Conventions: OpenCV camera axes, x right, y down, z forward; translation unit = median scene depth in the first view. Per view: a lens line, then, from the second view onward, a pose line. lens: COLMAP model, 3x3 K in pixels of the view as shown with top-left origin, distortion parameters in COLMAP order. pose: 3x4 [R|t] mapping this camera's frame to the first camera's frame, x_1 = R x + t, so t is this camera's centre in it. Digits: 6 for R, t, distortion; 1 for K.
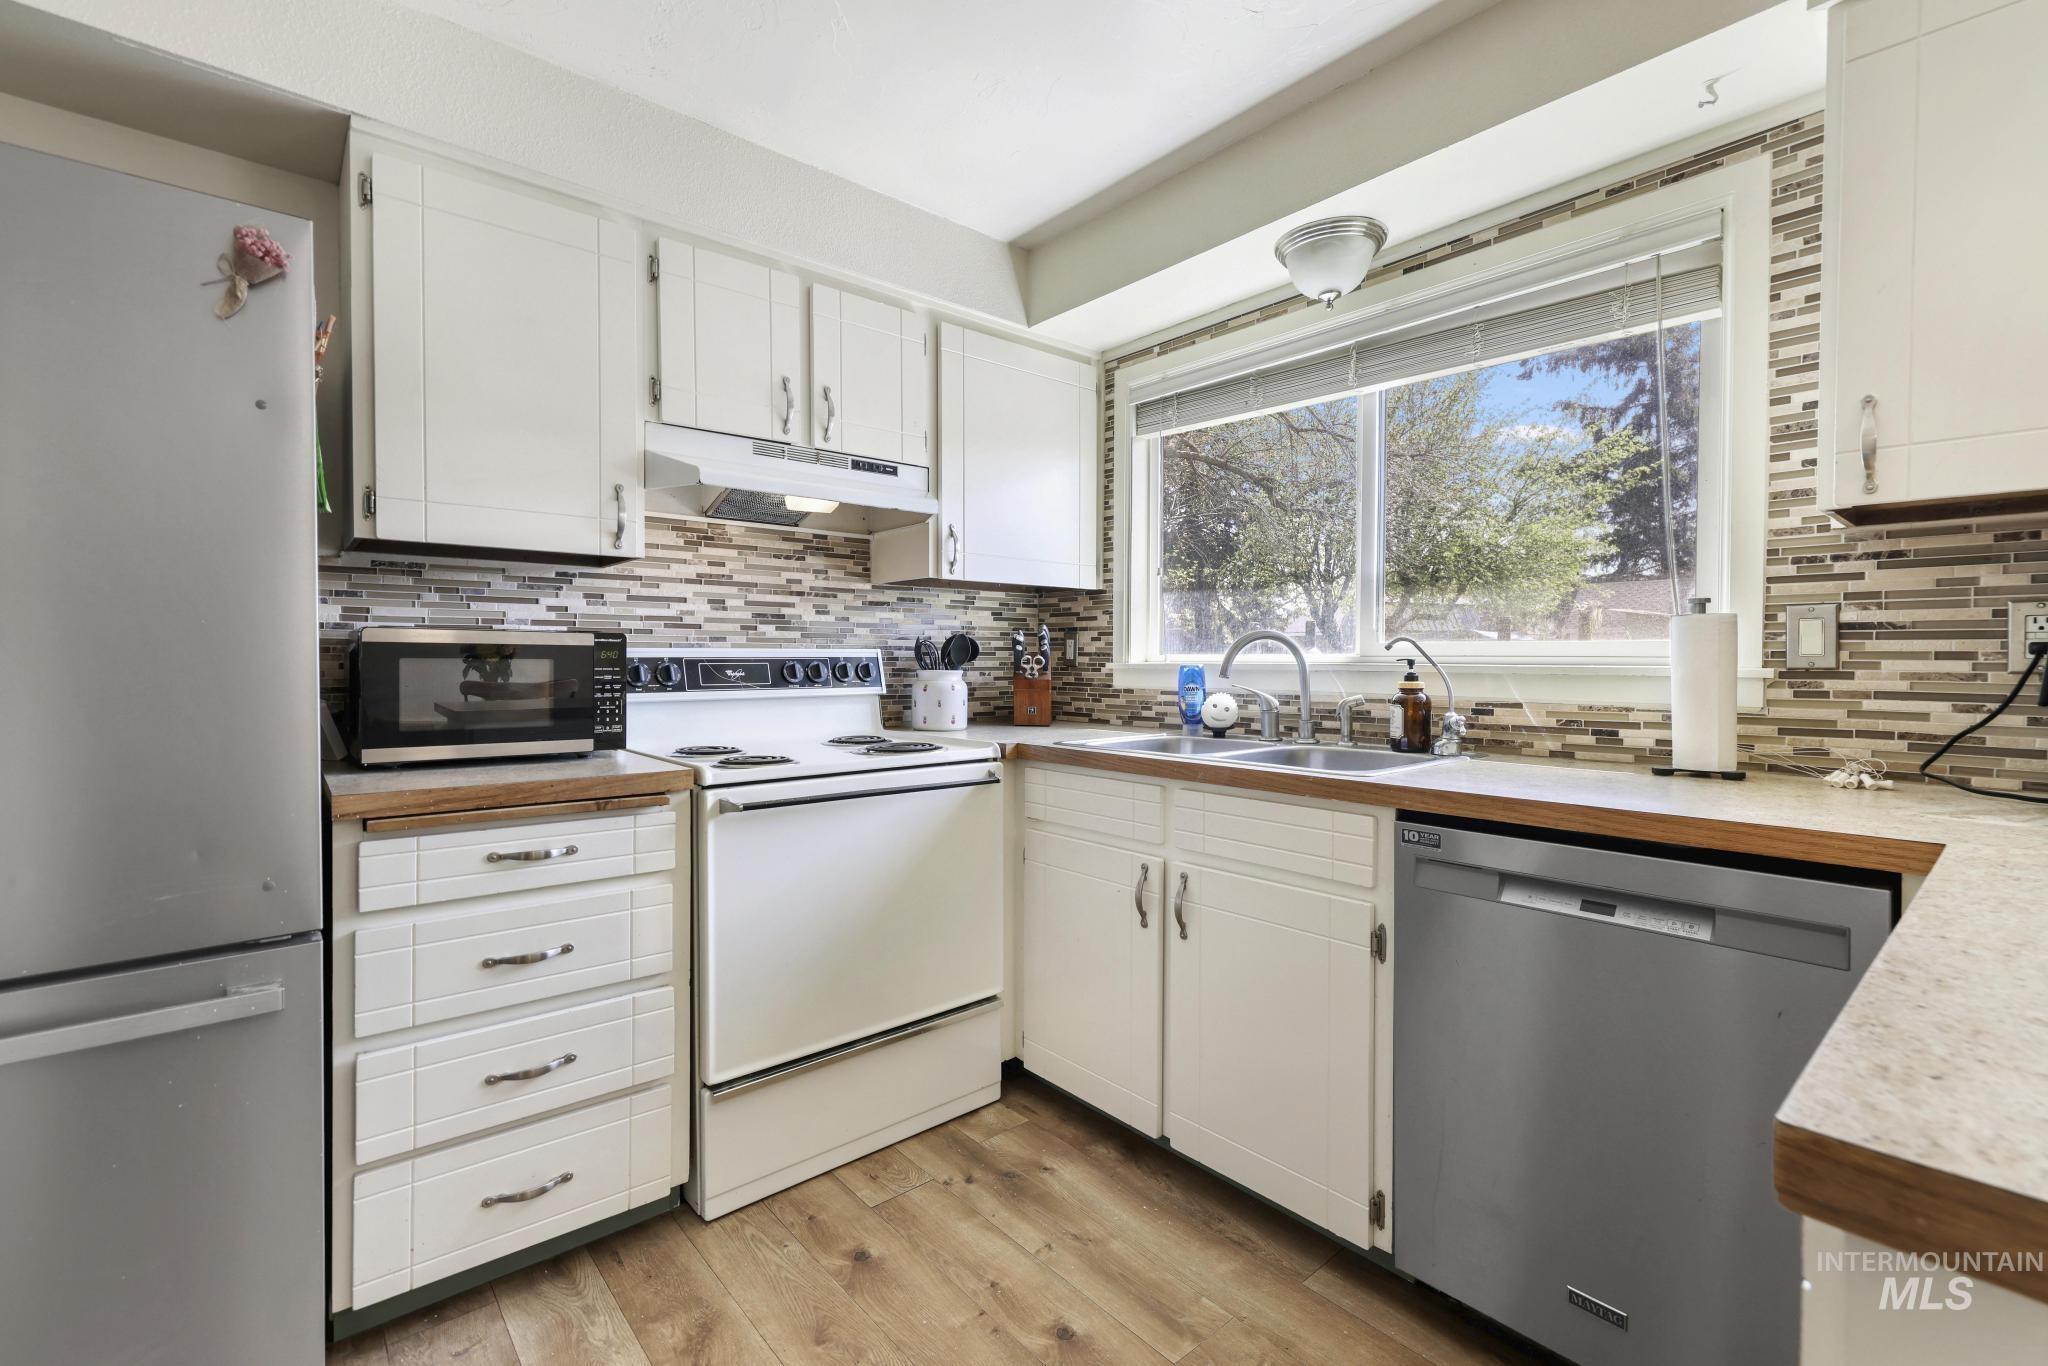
lens RADIAL K [[898.5, 0, 1027.5], [0, 898.5, 670.8], [0, 0, 1]] dist [0.001004, 0.000273]
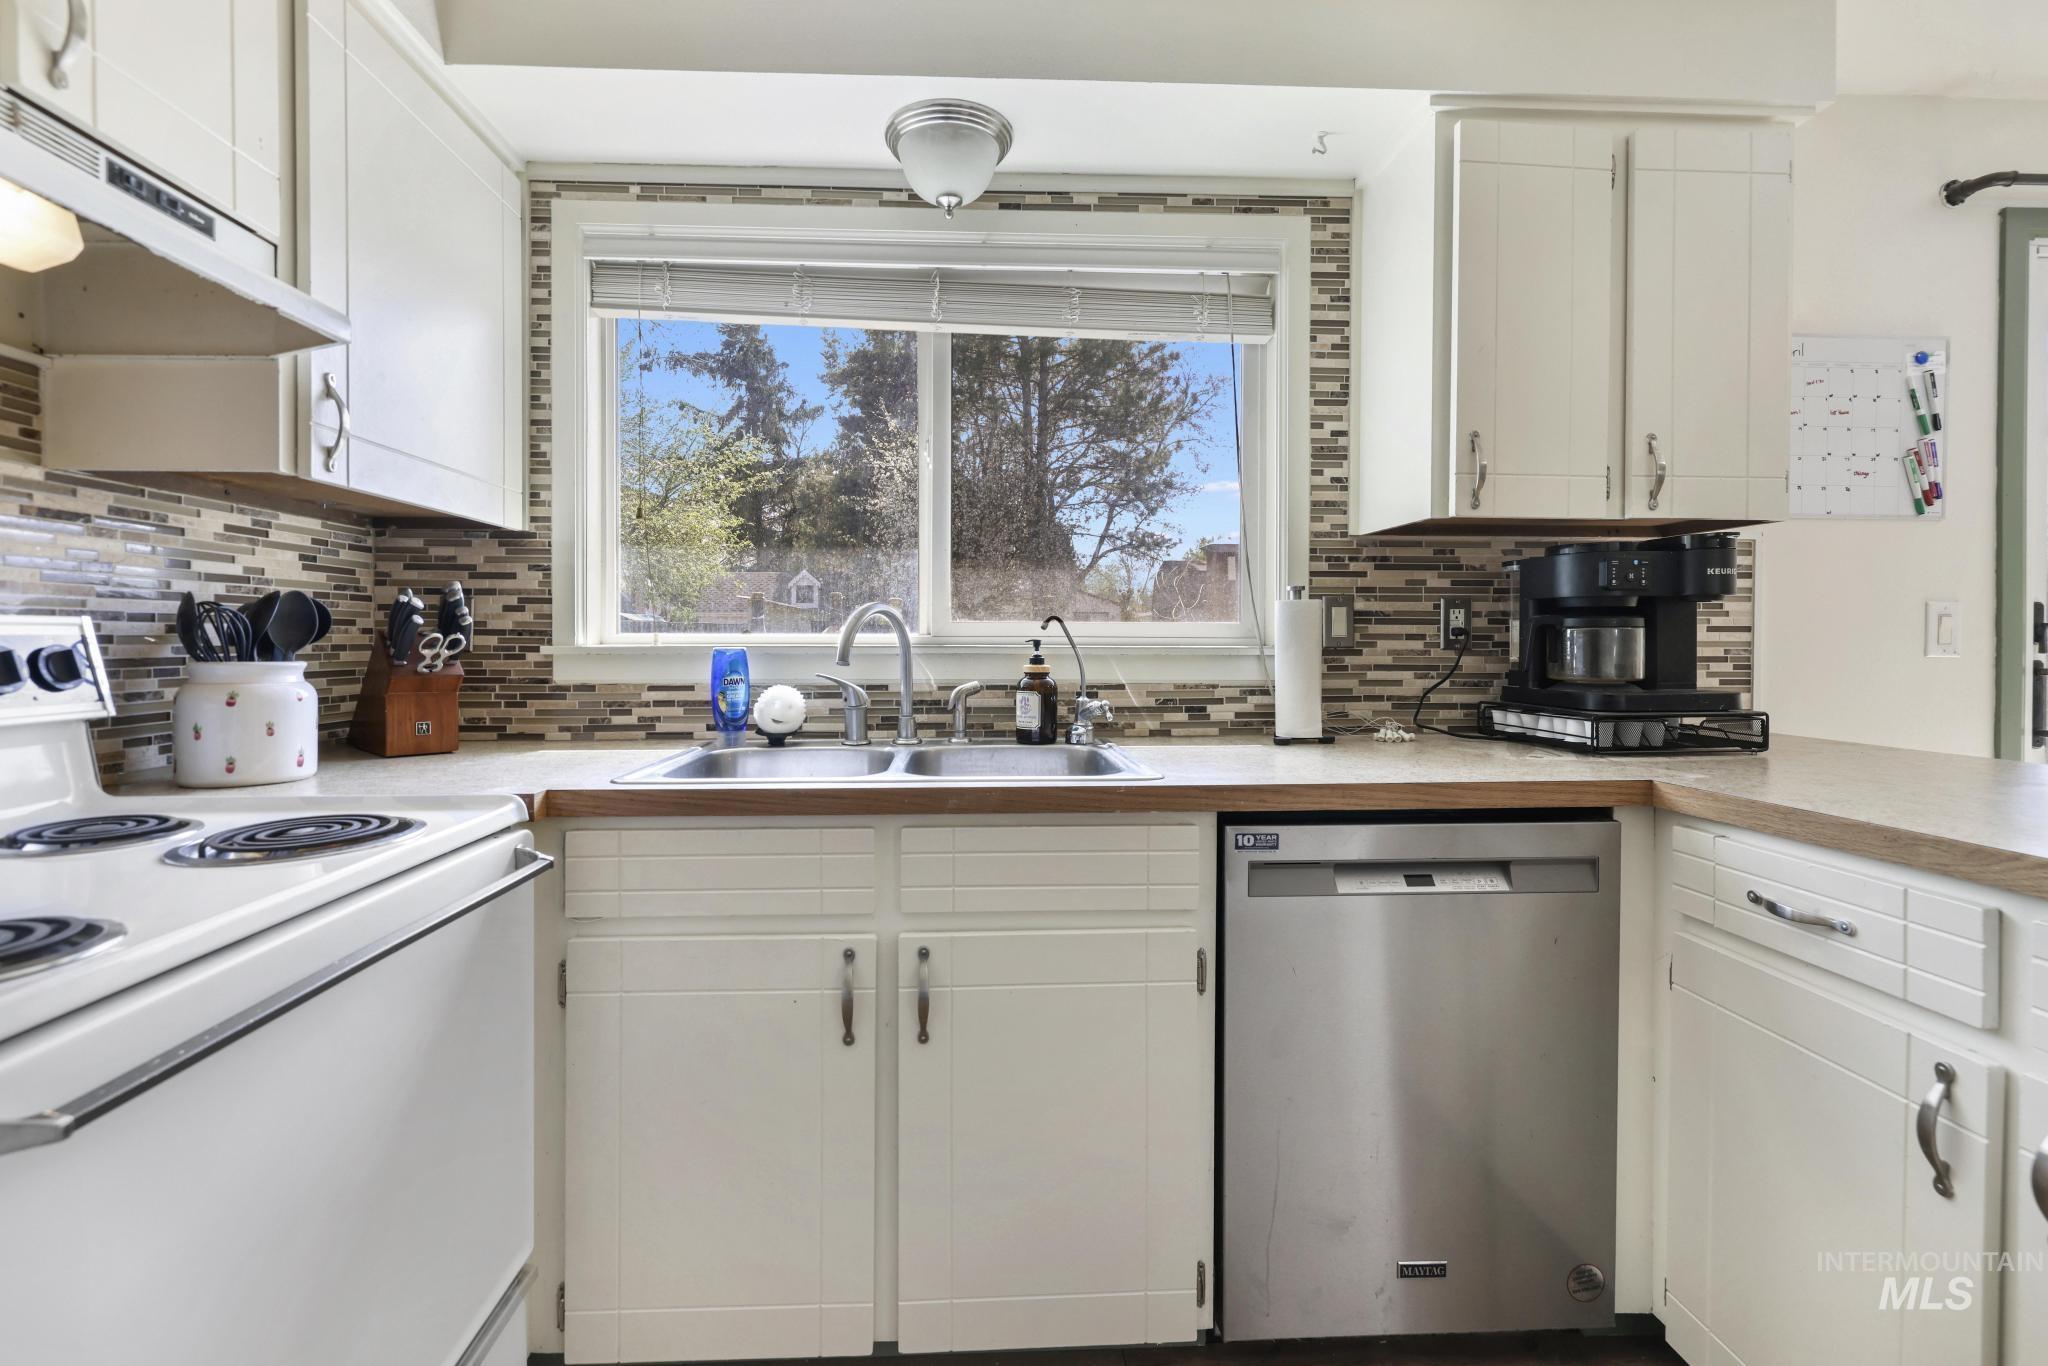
lens RADIAL K [[905.2, 0, 996.7], [0, 905.2, 647.2], [0, 0, 1]] dist [0.001795, 0.000426]
pose [[0.617306, -0.006724, 0.786694, -0.284126], [0.010464, 0.999945, 0.000336, -0.005725], [-0.786653, 0.008024, 0.617343, 0.435300]]
